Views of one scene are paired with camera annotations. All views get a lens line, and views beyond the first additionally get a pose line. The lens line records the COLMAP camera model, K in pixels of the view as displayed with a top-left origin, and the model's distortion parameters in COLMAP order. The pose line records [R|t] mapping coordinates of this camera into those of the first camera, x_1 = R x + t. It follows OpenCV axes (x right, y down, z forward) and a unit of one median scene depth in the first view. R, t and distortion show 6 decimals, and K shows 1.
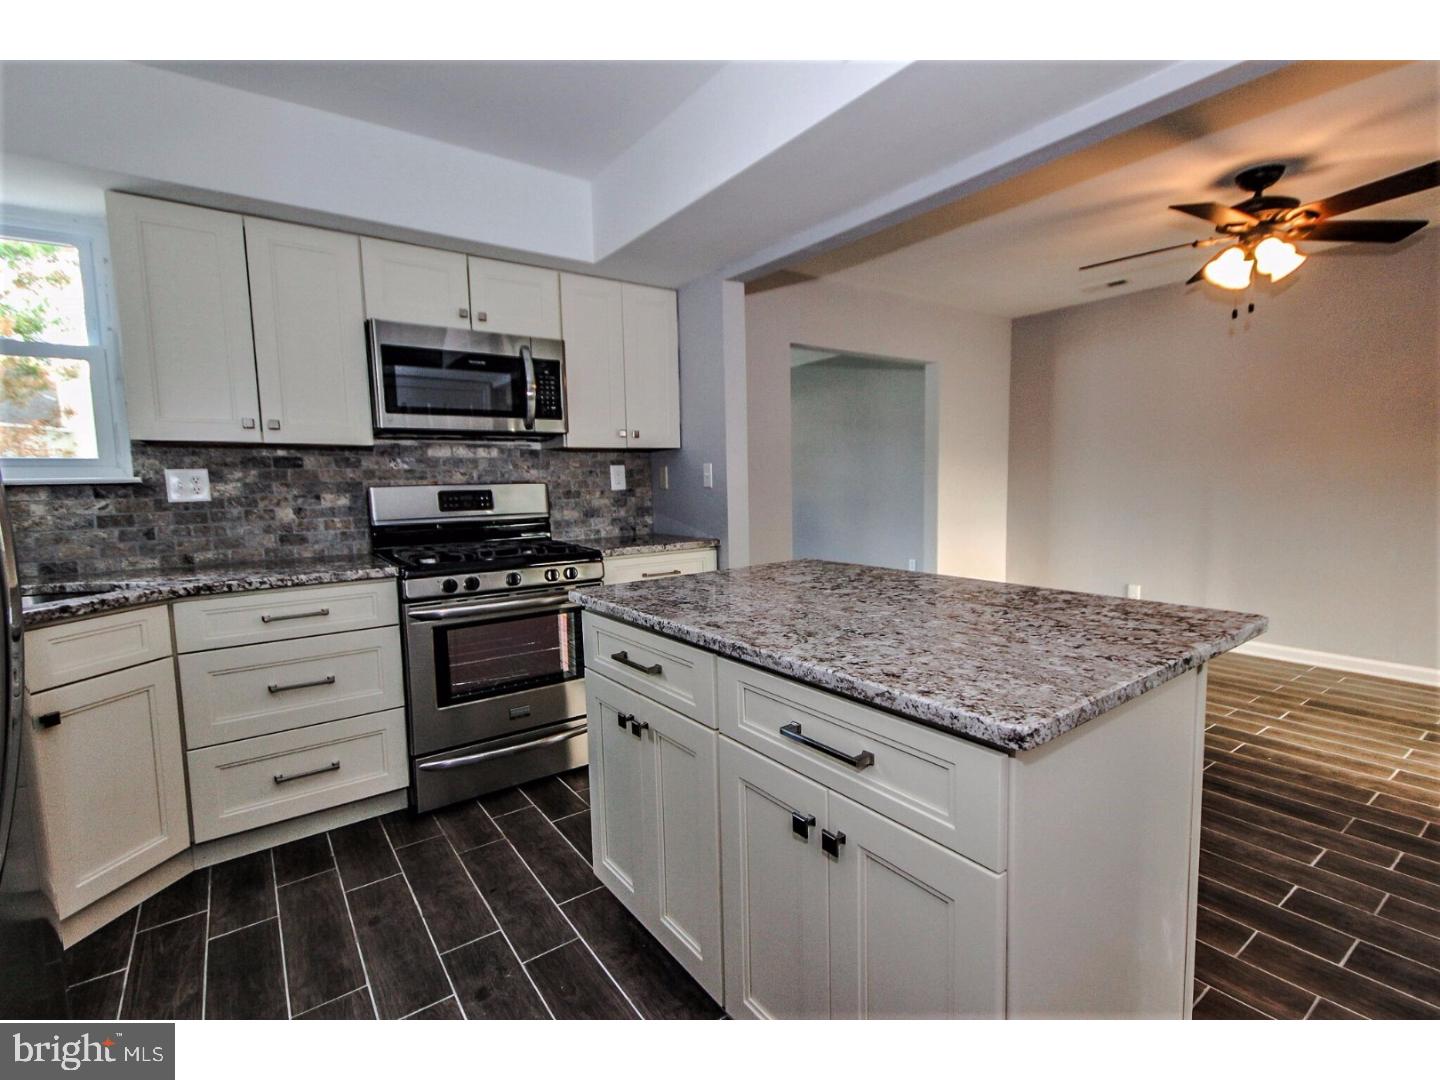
lens RADIAL K [[663.0, 0, 733.3], [0, 663.0, 550.2], [0, 0, 1]] dist [0.017413, 0.000604]
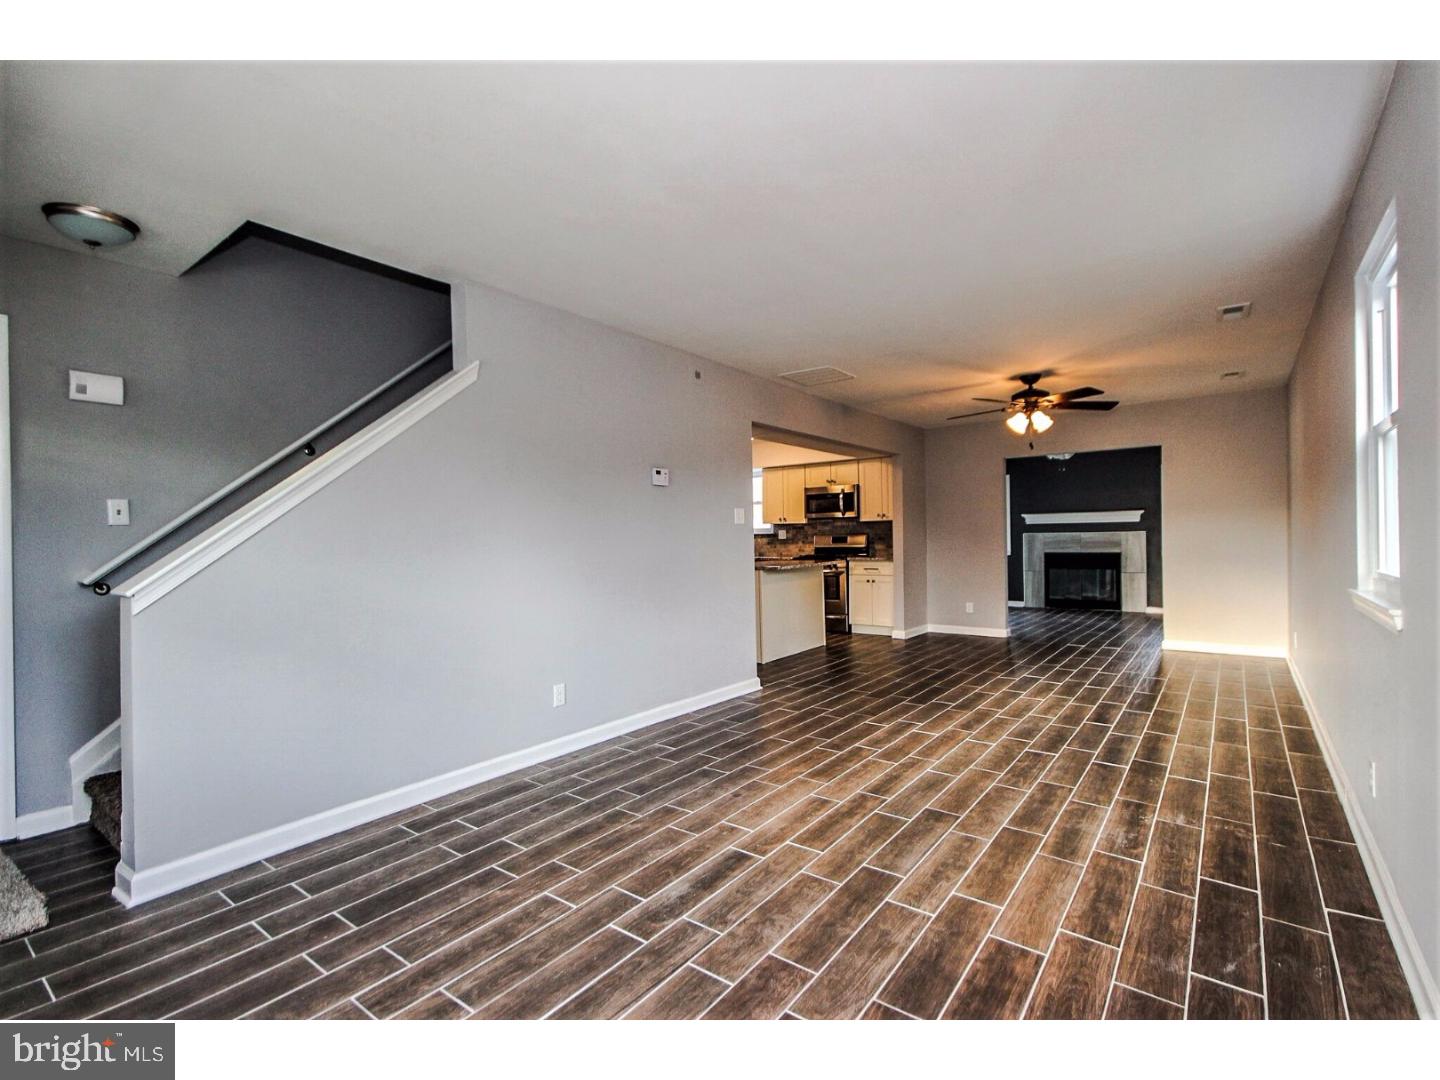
lens RADIAL K [[663.0, 0, 721.2], [0, 663.0, 544.0], [0, 0, 1]] dist [0.017413, 0.000604]
pose [[0.292403, 0.028282, -0.955877, 2.357761], [-0.094196, 0.995553, 0.000642, -0.011418], [0.951645, 0.089852, 0.293767, -0.371248]]
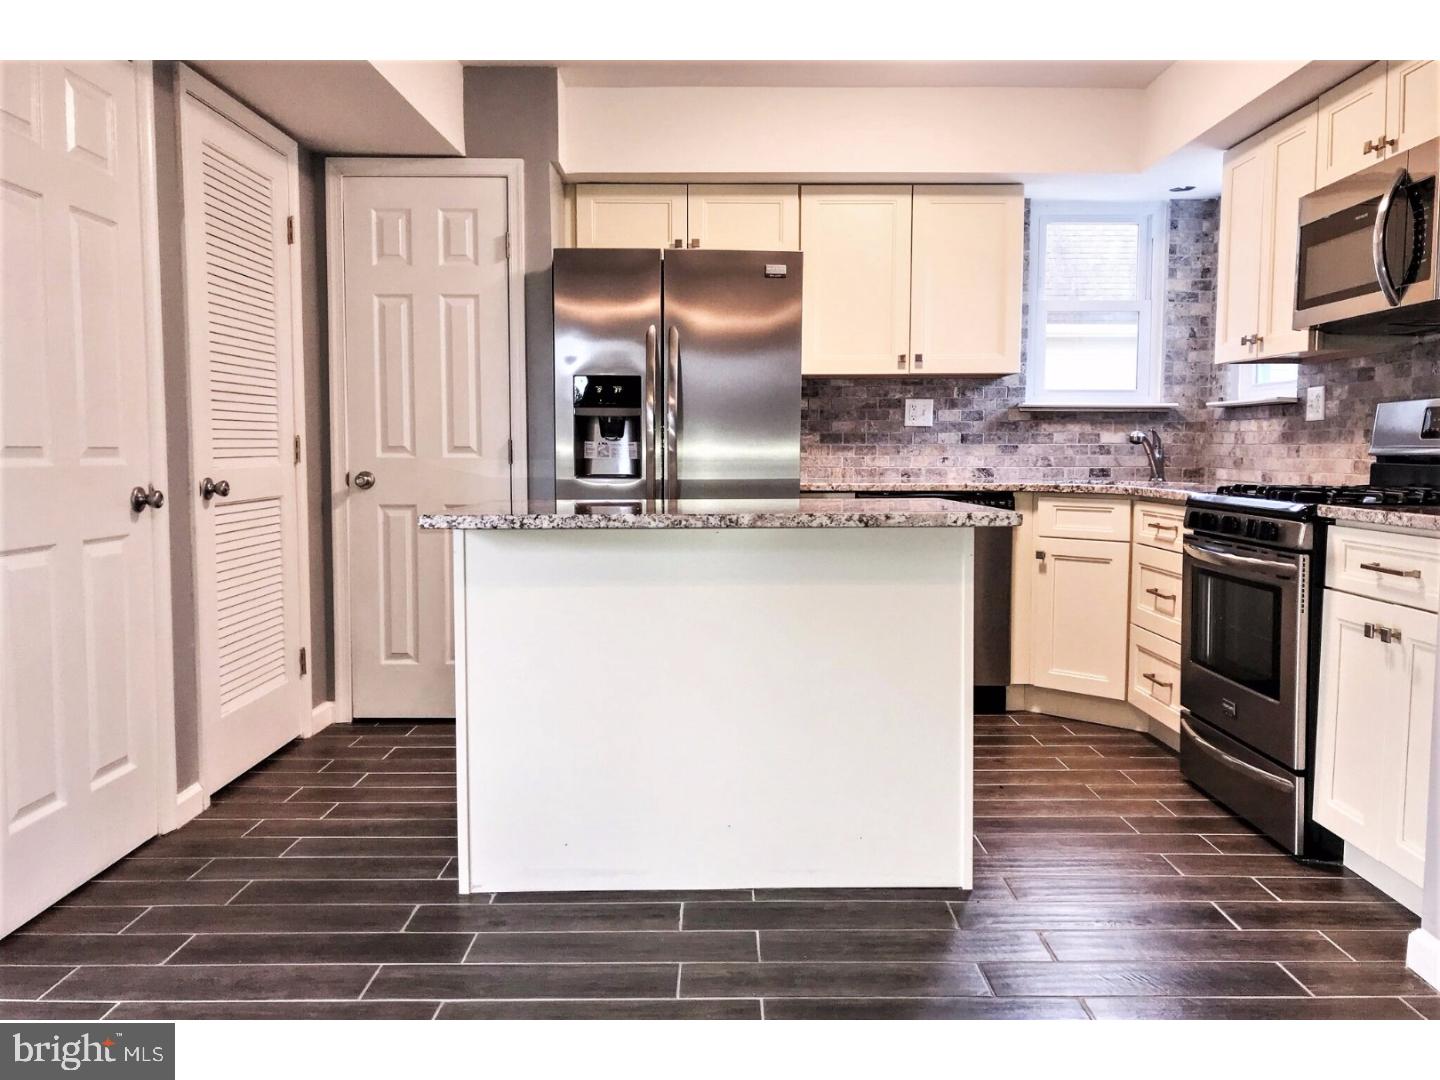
lens RADIAL K [[1156.5, 0, 723.7], [0, 1156.5, 539.1], [0, 0, 1]] dist [0.029208, -0.004003]
pose [[-0.584645, 0.084602, -0.806866, 0.944601], [-0.080443, 0.983602, 0.161421, -0.094754], [0.807291, 0.159281, -0.568253, 1.152034]]
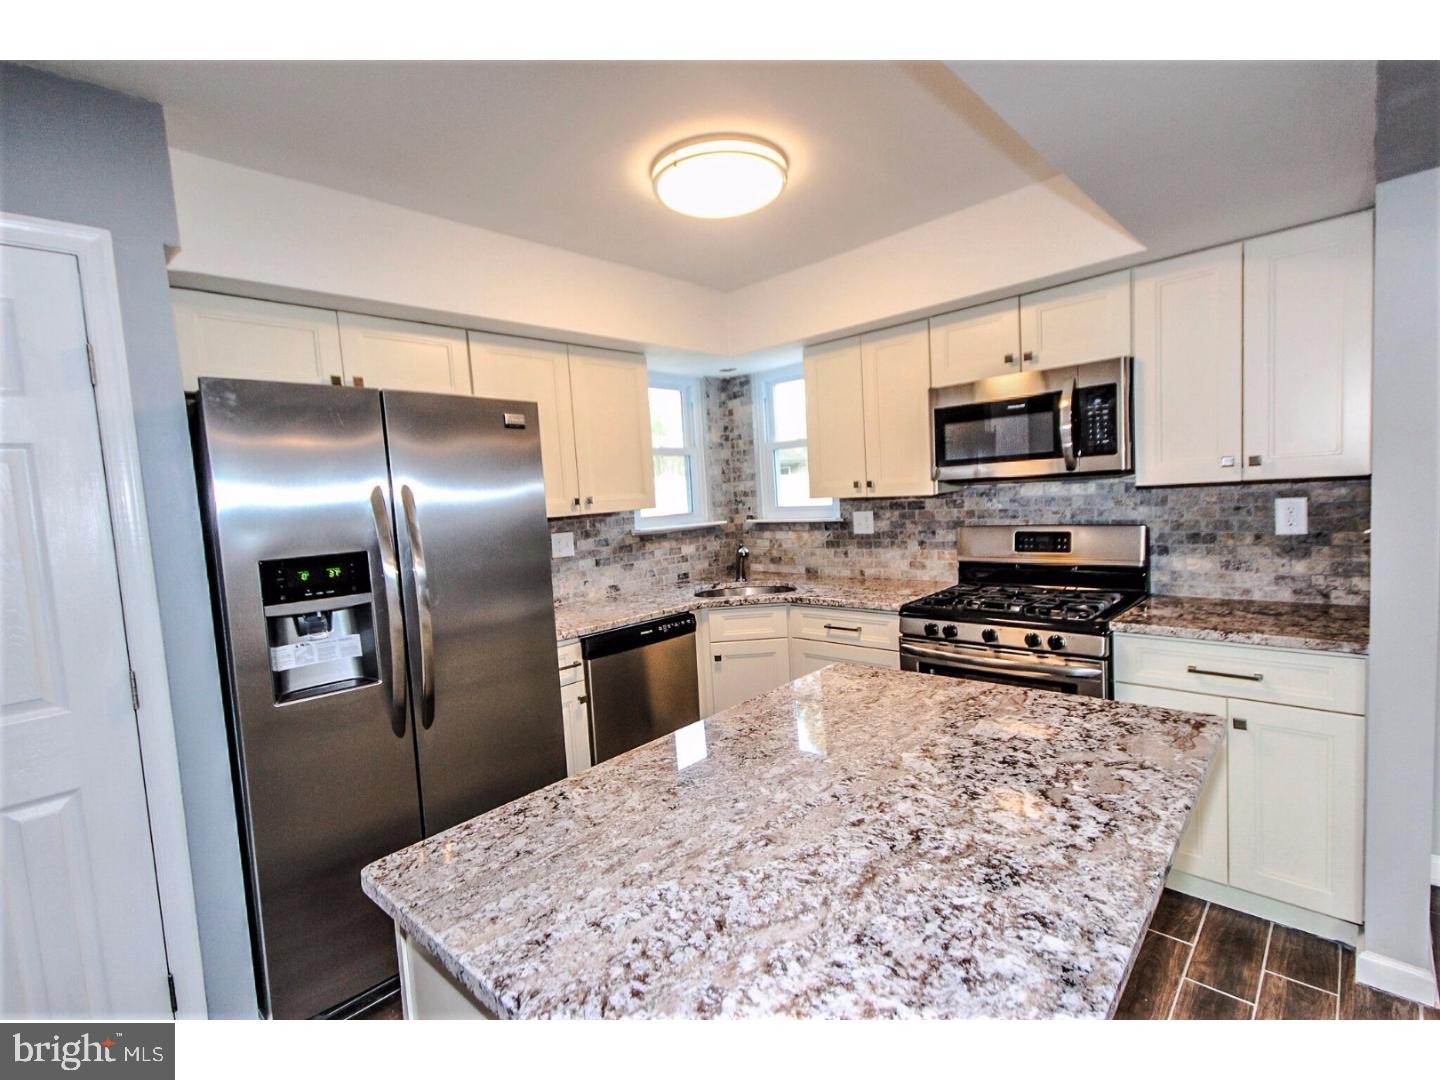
lens RADIAL K [[663.0, 0, 726.9], [0, 663.0, 537.4], [0, 0, 1]] dist [0.017413, 0.000604]
pose [[0.184014, 0.075418, -0.980026, 0.482418], [-0.052021, 0.996402, 0.066910, -0.128892], [0.981546, 0.038669, 0.187276, 0.392499]]
